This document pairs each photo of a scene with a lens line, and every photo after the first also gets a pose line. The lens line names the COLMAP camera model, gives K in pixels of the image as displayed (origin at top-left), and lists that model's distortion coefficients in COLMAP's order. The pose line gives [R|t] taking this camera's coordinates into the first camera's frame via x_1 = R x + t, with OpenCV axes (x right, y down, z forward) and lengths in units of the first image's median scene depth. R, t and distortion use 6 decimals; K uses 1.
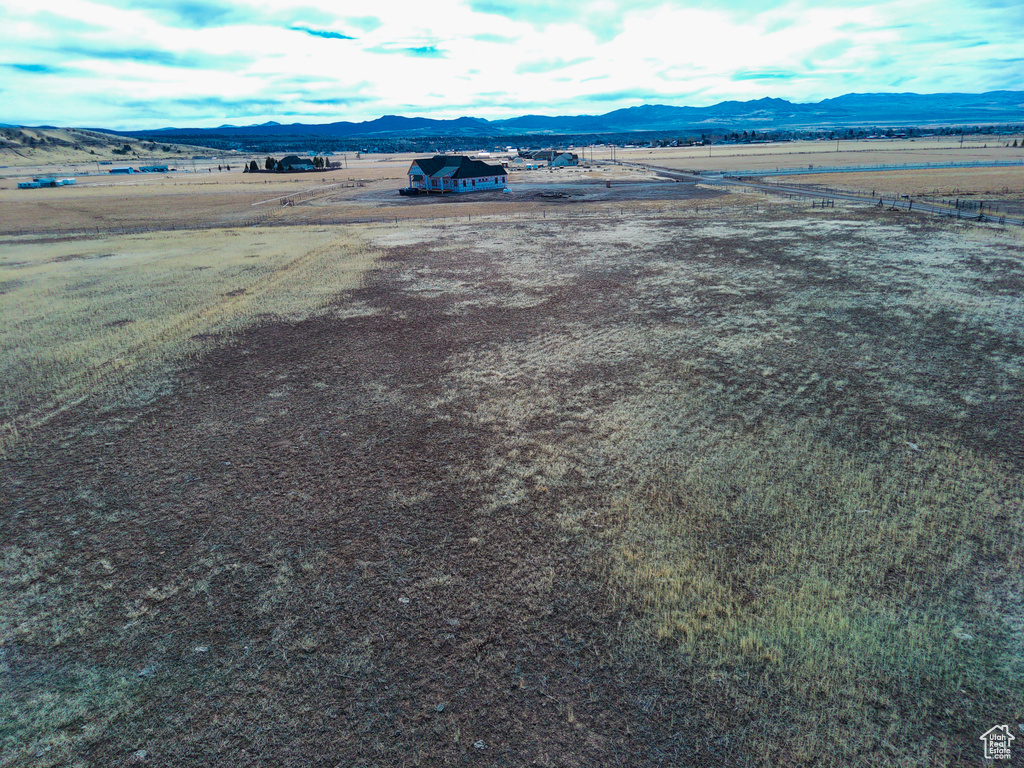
lens RADIAL K [[722.8, 0, 509.6], [0, 722.8, 343.1], [0, 0, 1]] dist [0.041576, -0.038583]
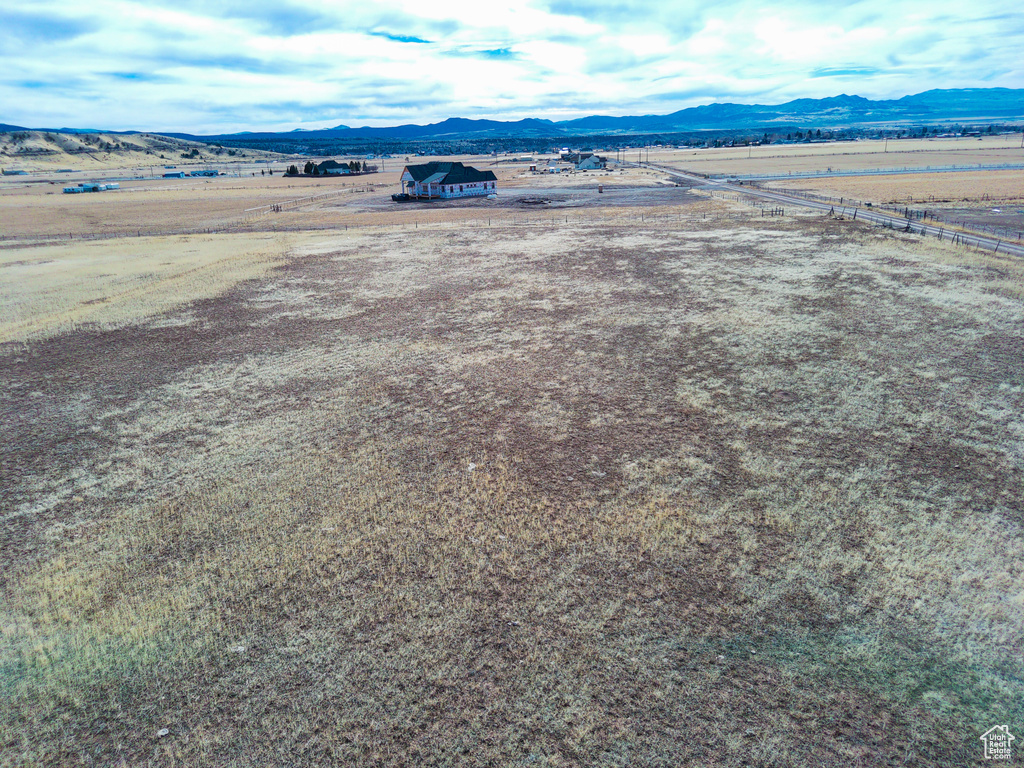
lens RADIAL K [[722.8, 0, 509.6], [0, 722.8, 343.1], [0, 0, 1]] dist [0.041576, -0.038583]
pose [[0.996349, 0.015595, -0.083934, 0.046294], [-0.015705, 0.999876, -0.000651, -0.002434], [0.083913, 0.001967, 0.996471, -0.001671]]
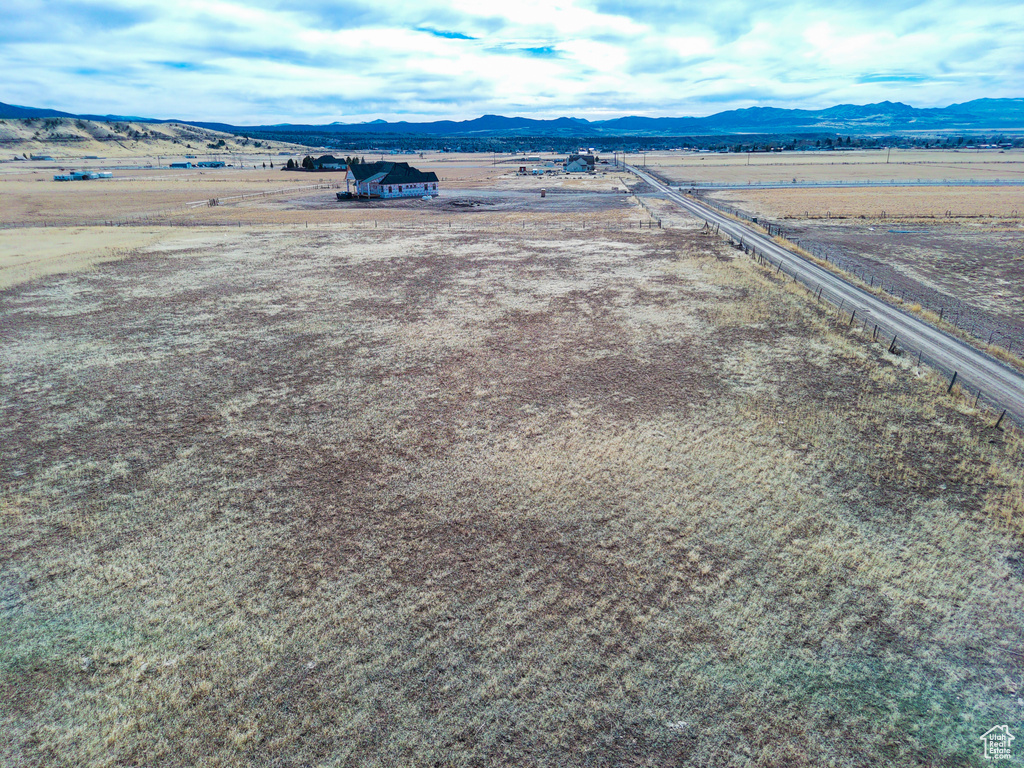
lens RADIAL K [[722.8, 0, 509.6], [0, 722.8, 343.1], [0, 0, 1]] dist [0.041576, -0.038583]
pose [[0.991104, 0.053756, -0.121747, 0.105026], [-0.053775, 0.998548, 0.003131, -0.006289], [0.121738, 0.003444, 0.992556, -0.000373]]
